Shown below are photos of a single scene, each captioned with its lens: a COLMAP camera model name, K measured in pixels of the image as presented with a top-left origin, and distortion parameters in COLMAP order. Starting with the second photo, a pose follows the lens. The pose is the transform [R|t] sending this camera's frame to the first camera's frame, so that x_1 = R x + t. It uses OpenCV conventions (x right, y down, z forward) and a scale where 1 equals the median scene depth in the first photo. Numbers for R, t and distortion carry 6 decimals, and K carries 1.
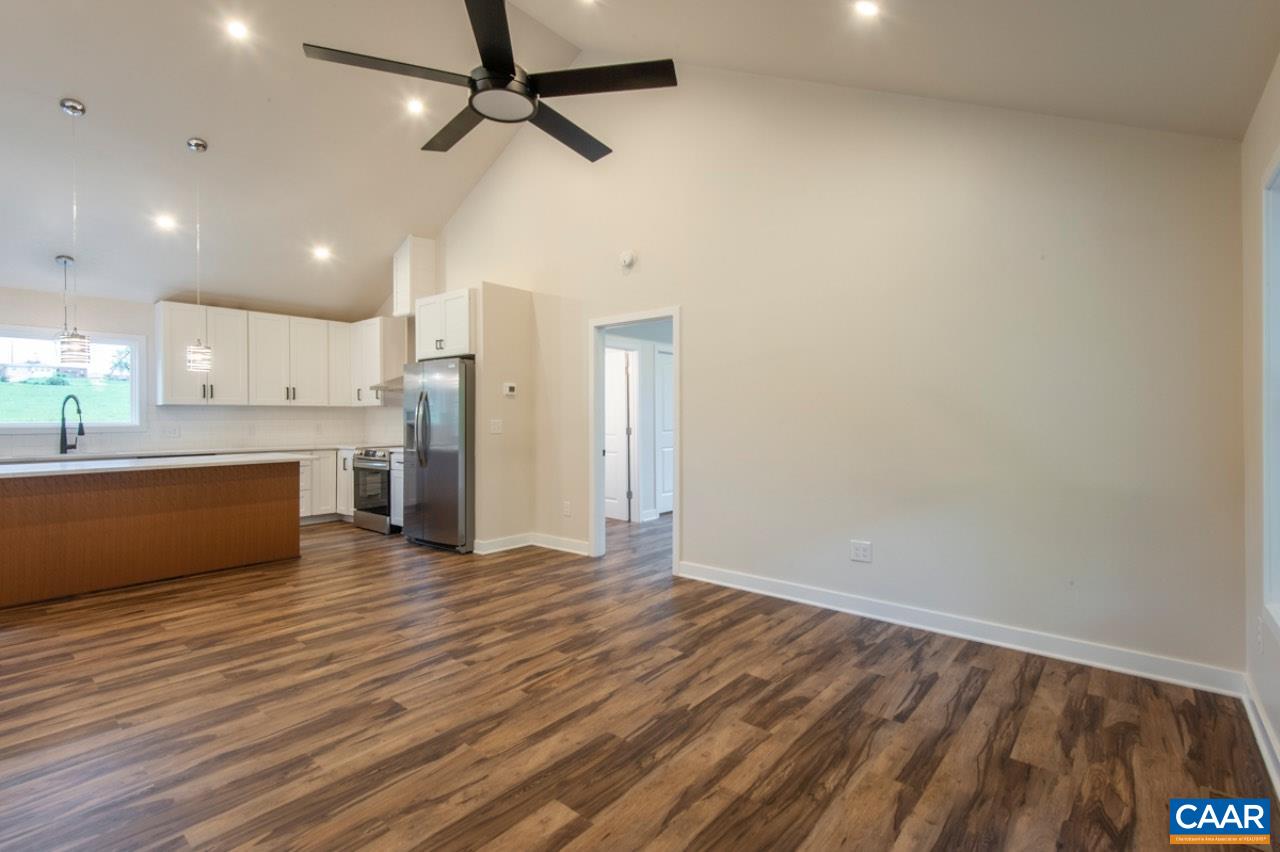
lens RADIAL K [[583.3, 0, 637.2], [0, 583.3, 411.9], [0, 0, 1]] dist [0.032927, -0.021207]
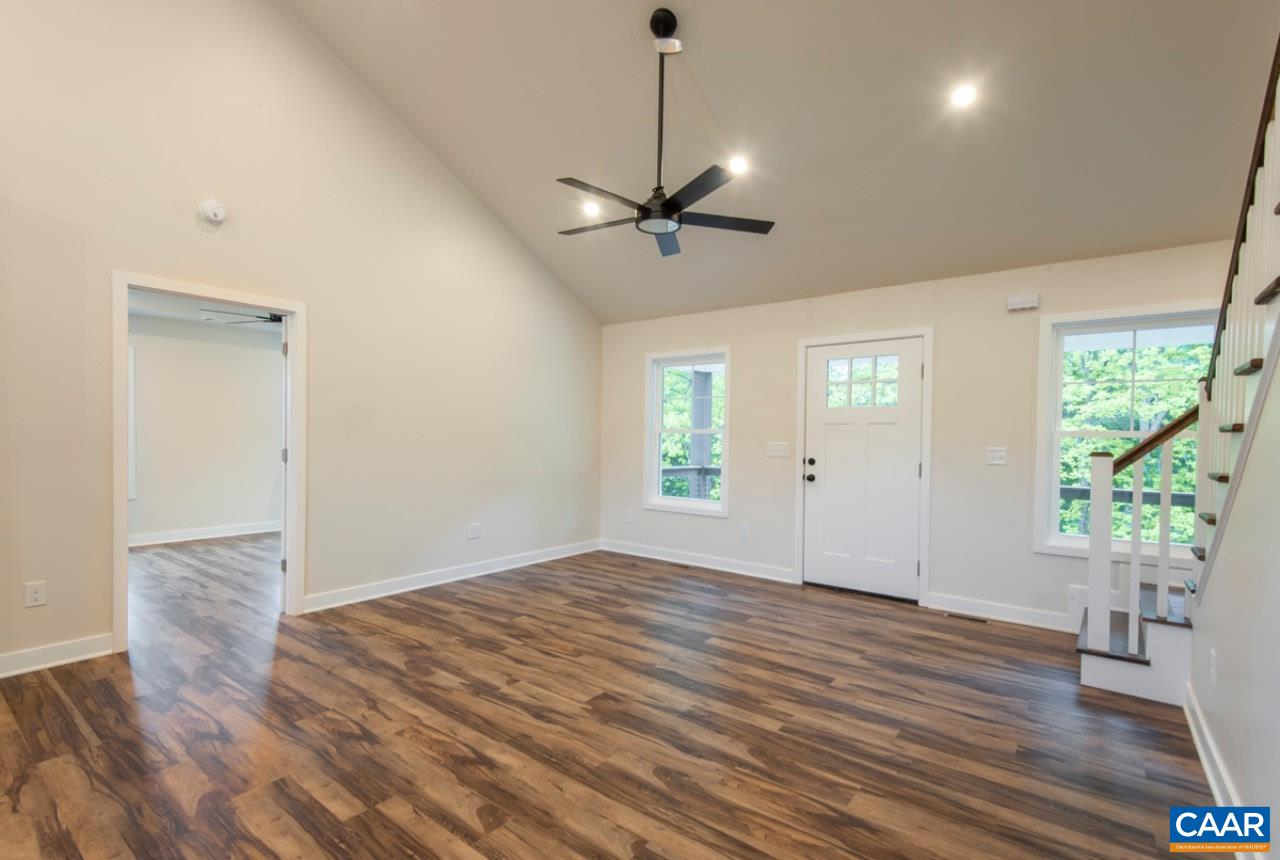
lens RADIAL K [[597.0, 0, 640.0], [0, 597.0, 430.0], [0, 0, 1]] dist [0.022466, -0.001111]
pose [[-0.040558, 0.012724, 0.999096, -1.337126], [-0.021901, 0.999667, -0.013620, 0.011804], [-0.998937, -0.022434, -0.040266, 0.851228]]
